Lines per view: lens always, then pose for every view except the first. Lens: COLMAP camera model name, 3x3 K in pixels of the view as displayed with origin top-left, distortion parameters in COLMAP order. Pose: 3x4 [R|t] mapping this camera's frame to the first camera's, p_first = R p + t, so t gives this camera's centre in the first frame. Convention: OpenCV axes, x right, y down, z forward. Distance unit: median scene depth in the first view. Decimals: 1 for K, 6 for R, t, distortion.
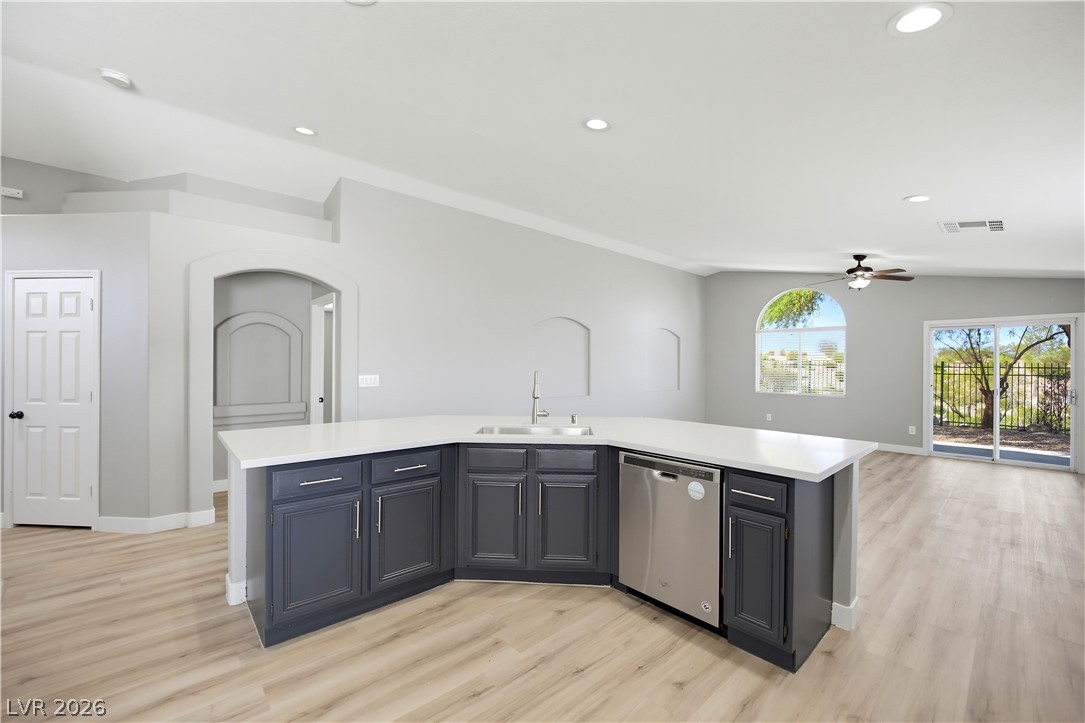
lens RADIAL K [[440.1, 0, 538.1], [0, 440.1, 363.6], [0, 0, 1]] dist [-0.020873, 0.000135]
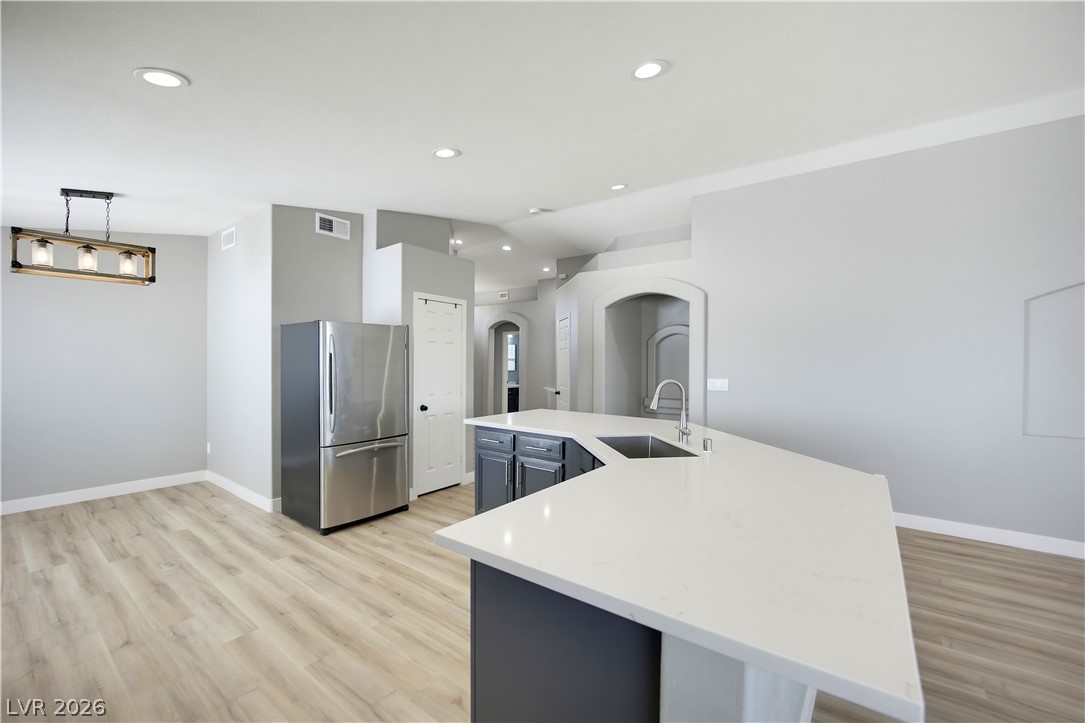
lens RADIAL K [[440.1, 0, 538.1], [0, 440.1, 363.6], [0, 0, 1]] dist [-0.020873, 0.000135]
pose [[0.195221, 0.000815, -0.980759, 0.417410], [-0.003882, 0.999992, 0.000058, -0.006891], [0.980752, 0.003796, 0.195223, 0.310848]]
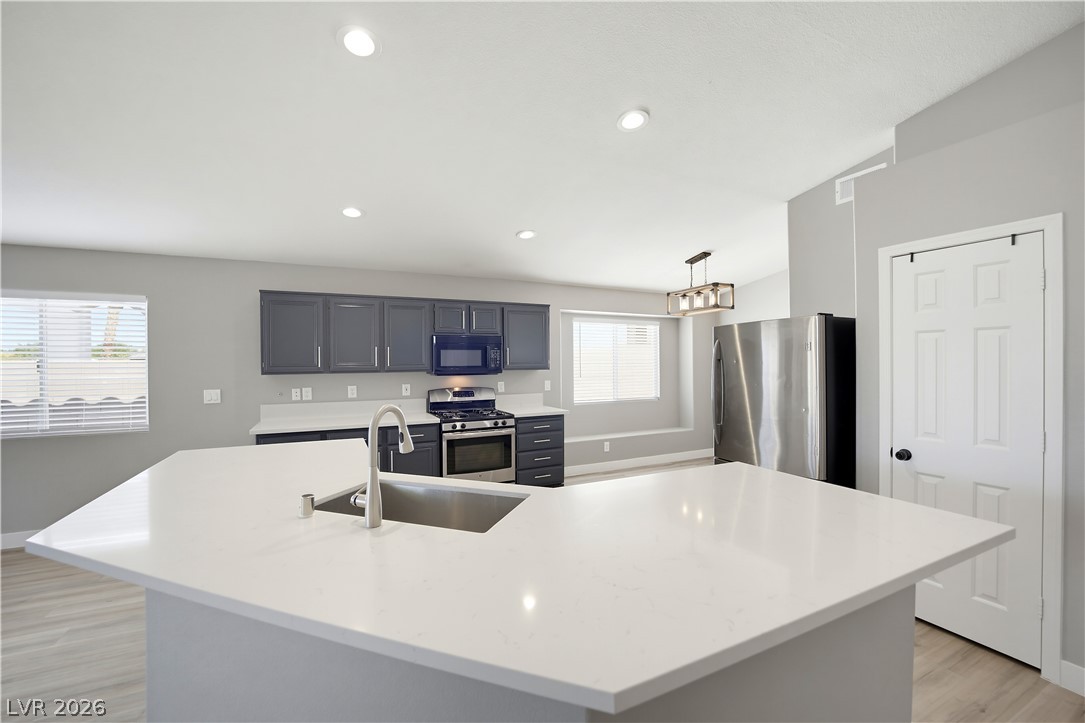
lens RADIAL K [[440.1, 0, 538.1], [0, 440.1, 363.6], [0, 0, 1]] dist [-0.020873, 0.000135]
pose [[-0.961365, -0.000586, 0.275276, -0.158954], [0.000238, 0.999996, 0.002960, -0.016470], [-0.275276, 0.002911, -0.961361, 0.760874]]
